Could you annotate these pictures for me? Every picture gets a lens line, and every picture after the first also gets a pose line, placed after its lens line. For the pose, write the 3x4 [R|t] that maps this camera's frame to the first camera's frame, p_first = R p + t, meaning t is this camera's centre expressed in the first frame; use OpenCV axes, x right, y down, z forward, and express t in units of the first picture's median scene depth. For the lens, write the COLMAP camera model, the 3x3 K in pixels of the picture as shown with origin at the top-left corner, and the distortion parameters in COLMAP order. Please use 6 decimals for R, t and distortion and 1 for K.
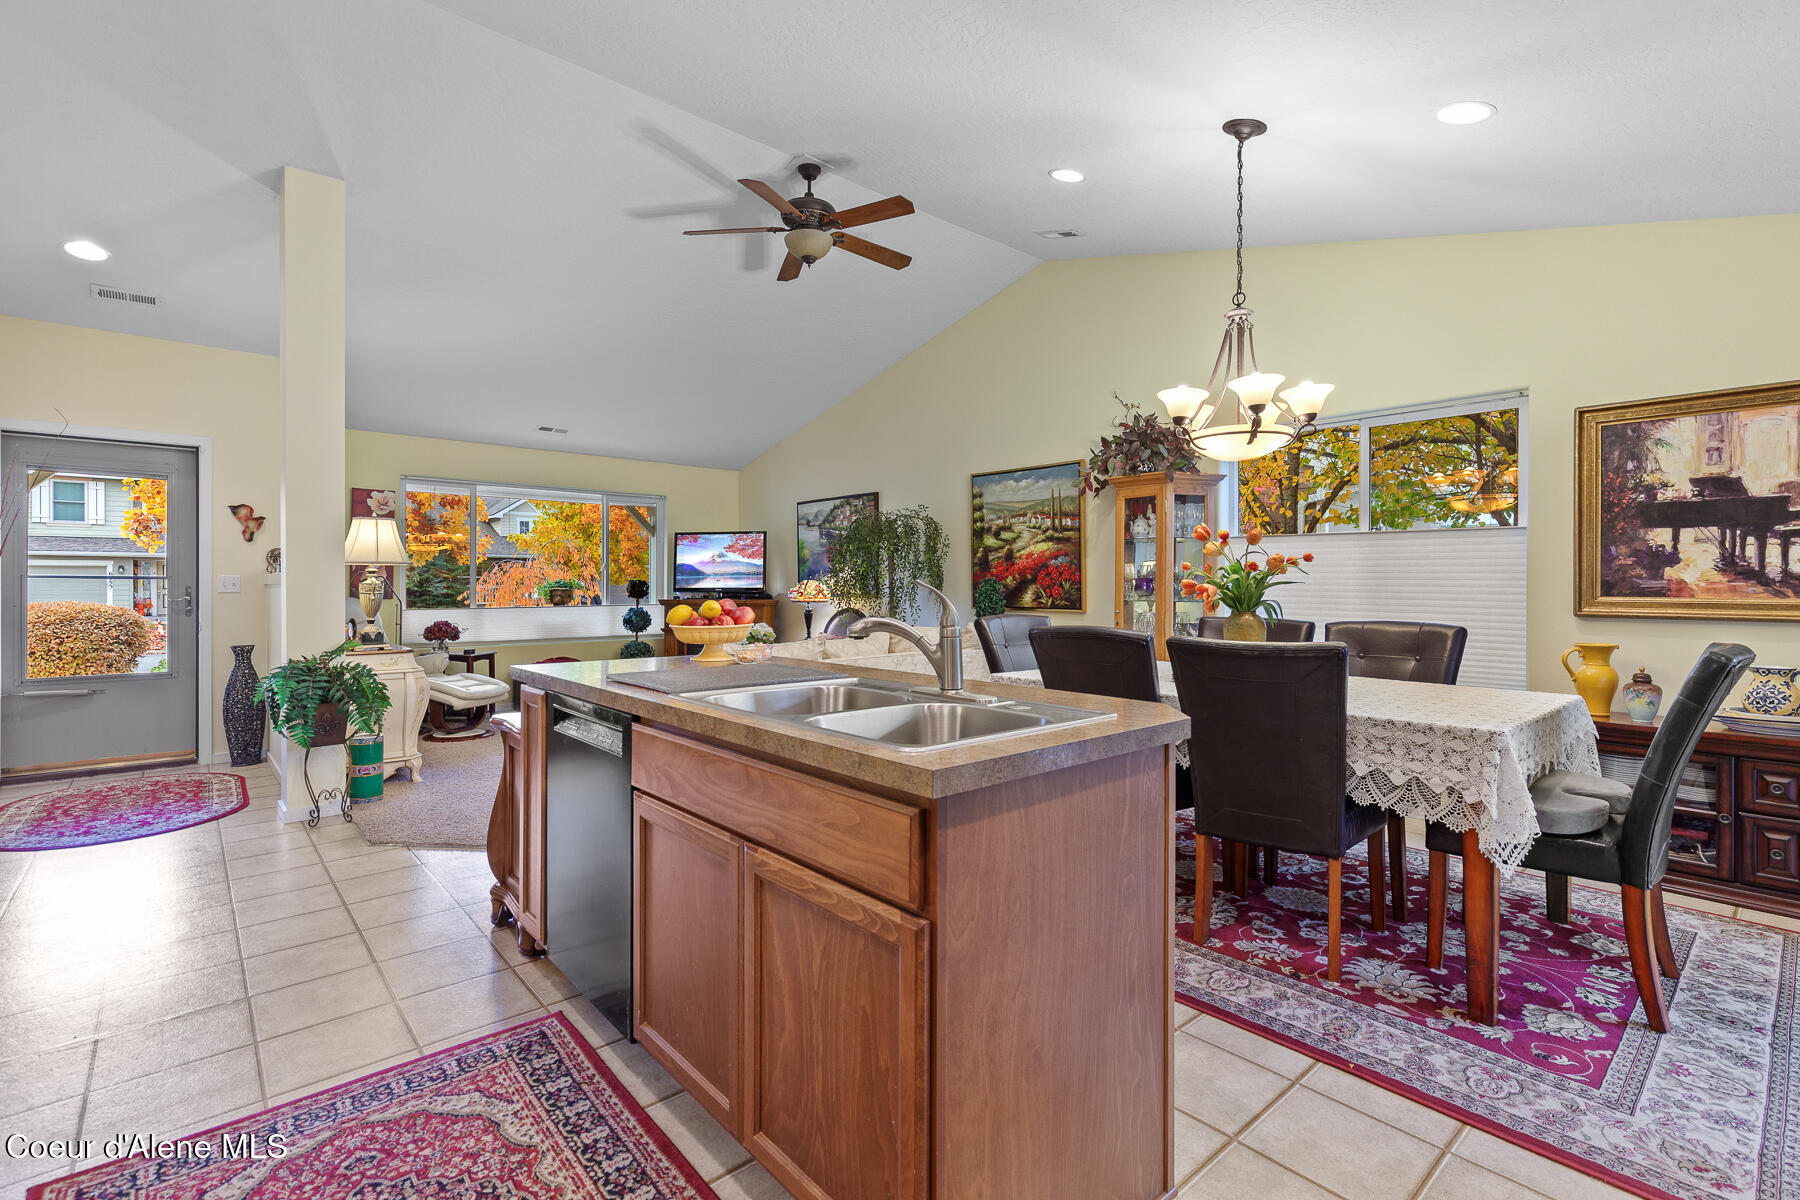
lens RADIAL K [[804.3, 0, 900.7], [0, 804.3, 588.8], [0, 0, 1]] dist [-0.002961, 0.000483]
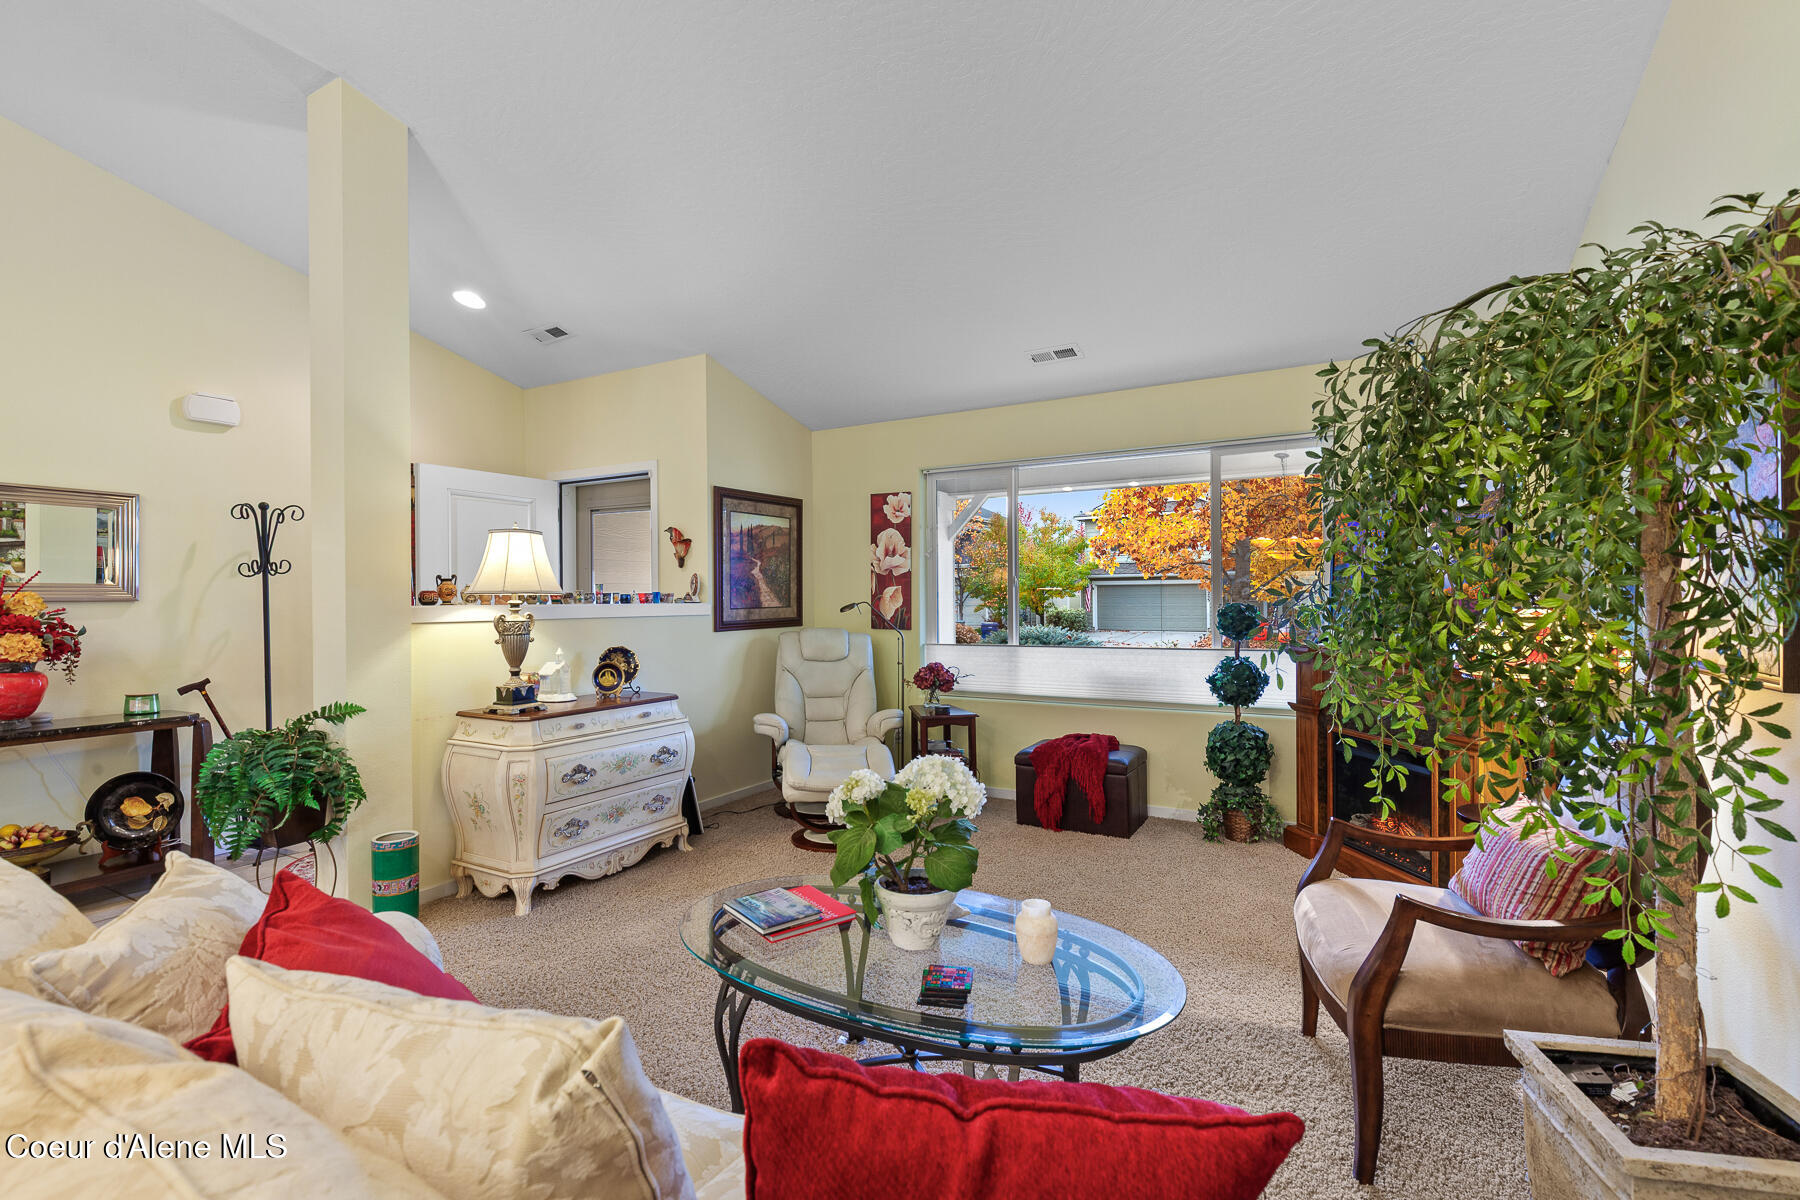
lens RADIAL K [[804.3, 0, 892.5], [0, 804.3, 595.1], [0, 0, 1]] dist [-0.002961, 0.000483]
pose [[0.326482, -0.009112, -0.945159, 0.105627], [0.004125, 0.999958, -0.008216, -0.016338], [0.945194, -0.001216, 0.326506, 0.786491]]
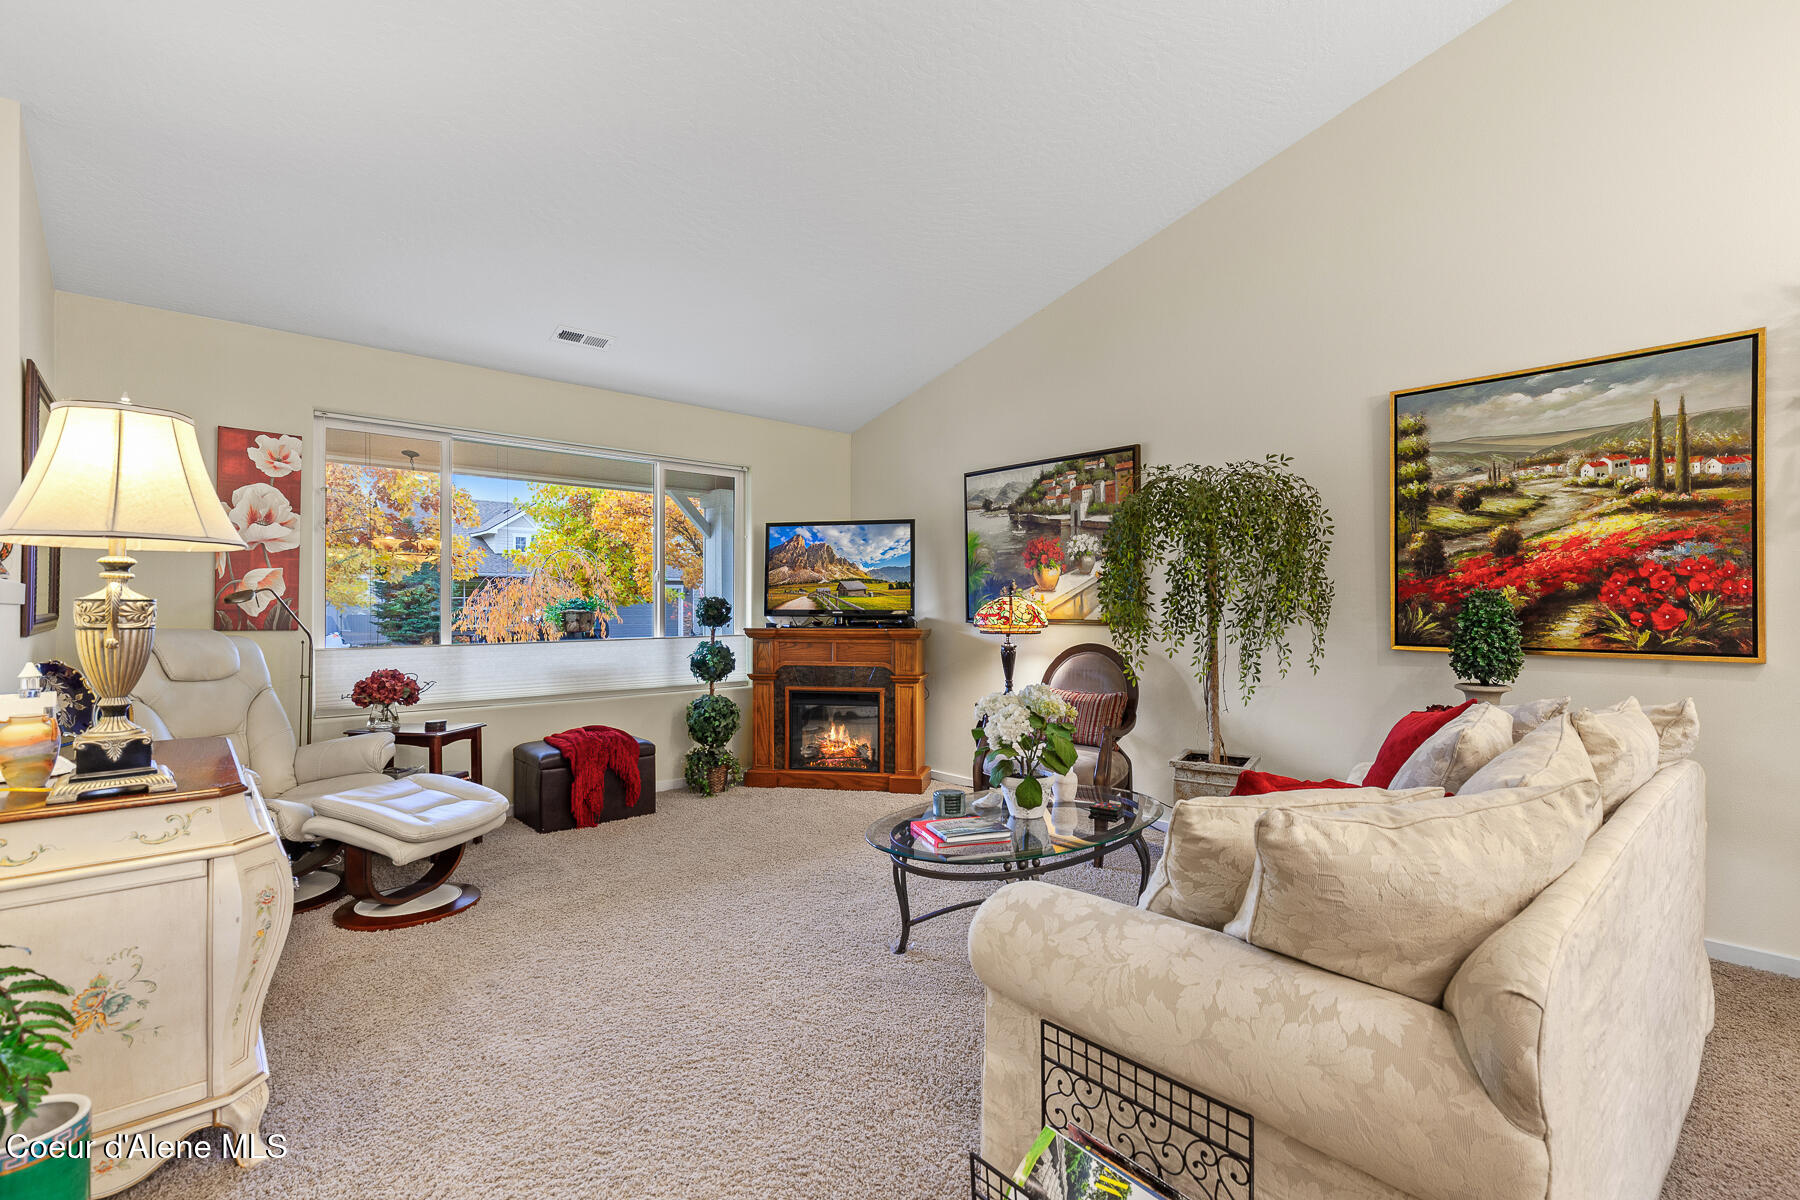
lens RADIAL K [[804.3, 0, 893.5], [0, 804.3, 606.9], [0, 0, 1]] dist [-0.002961, 0.000483]
pose [[0.999996, -0.001224, -0.002373, -0.235923], [0.001217, 0.999994, -0.003219, -0.001378], [0.002377, 0.003216, 0.999992, 0.479275]]
